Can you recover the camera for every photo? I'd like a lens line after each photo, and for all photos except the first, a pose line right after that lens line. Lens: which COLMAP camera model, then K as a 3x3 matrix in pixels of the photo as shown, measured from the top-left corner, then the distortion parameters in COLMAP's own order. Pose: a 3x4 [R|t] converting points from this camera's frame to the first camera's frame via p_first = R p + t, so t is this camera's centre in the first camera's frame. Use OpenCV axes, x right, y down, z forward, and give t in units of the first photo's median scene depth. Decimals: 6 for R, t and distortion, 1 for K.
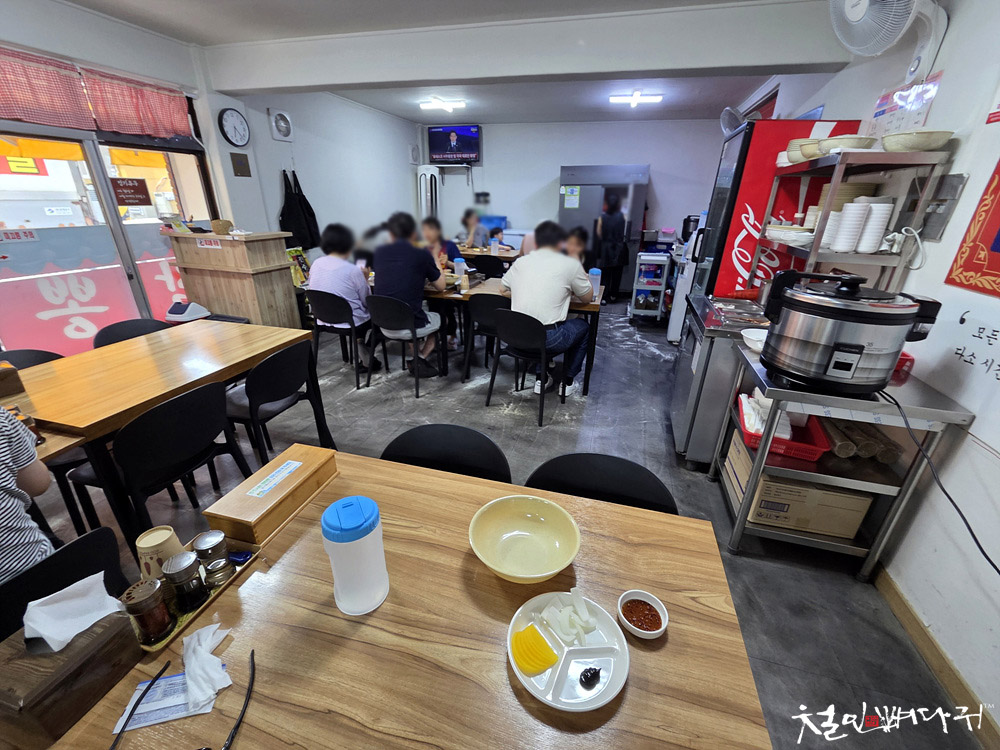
lens RADIAL K [[408.2, 0, 497.3], [0, 408.2, 380.5], [0, 0, 1]] dist [-0.004068, -0.000529]
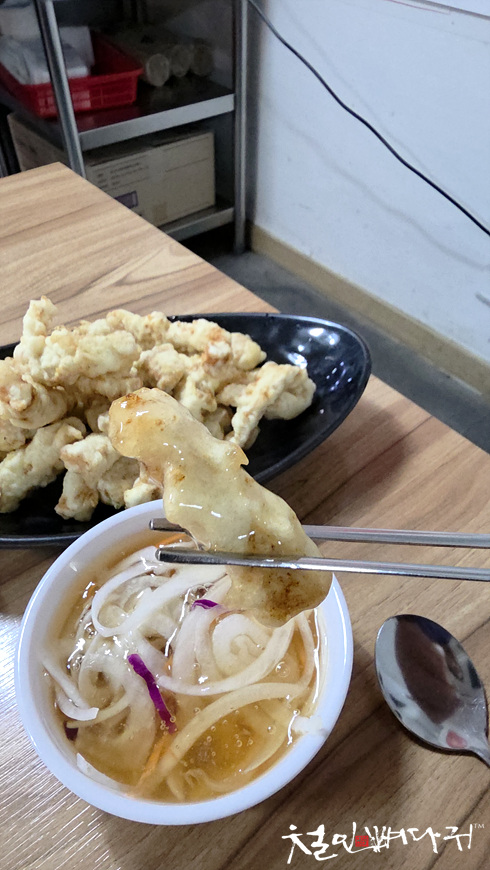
lens RADIAL K [[581.8, 0, 248.5], [0, 581.8, 439.2], [0, 0, 1]] dist [-0.009125, 0.003144]
pose [[0.554995, -0.613688, 0.561576, 0.062458], [0.325325, 0.781448, 0.532450, 0.191895], [-0.765600, -0.112812, 0.633348, 0.253060]]
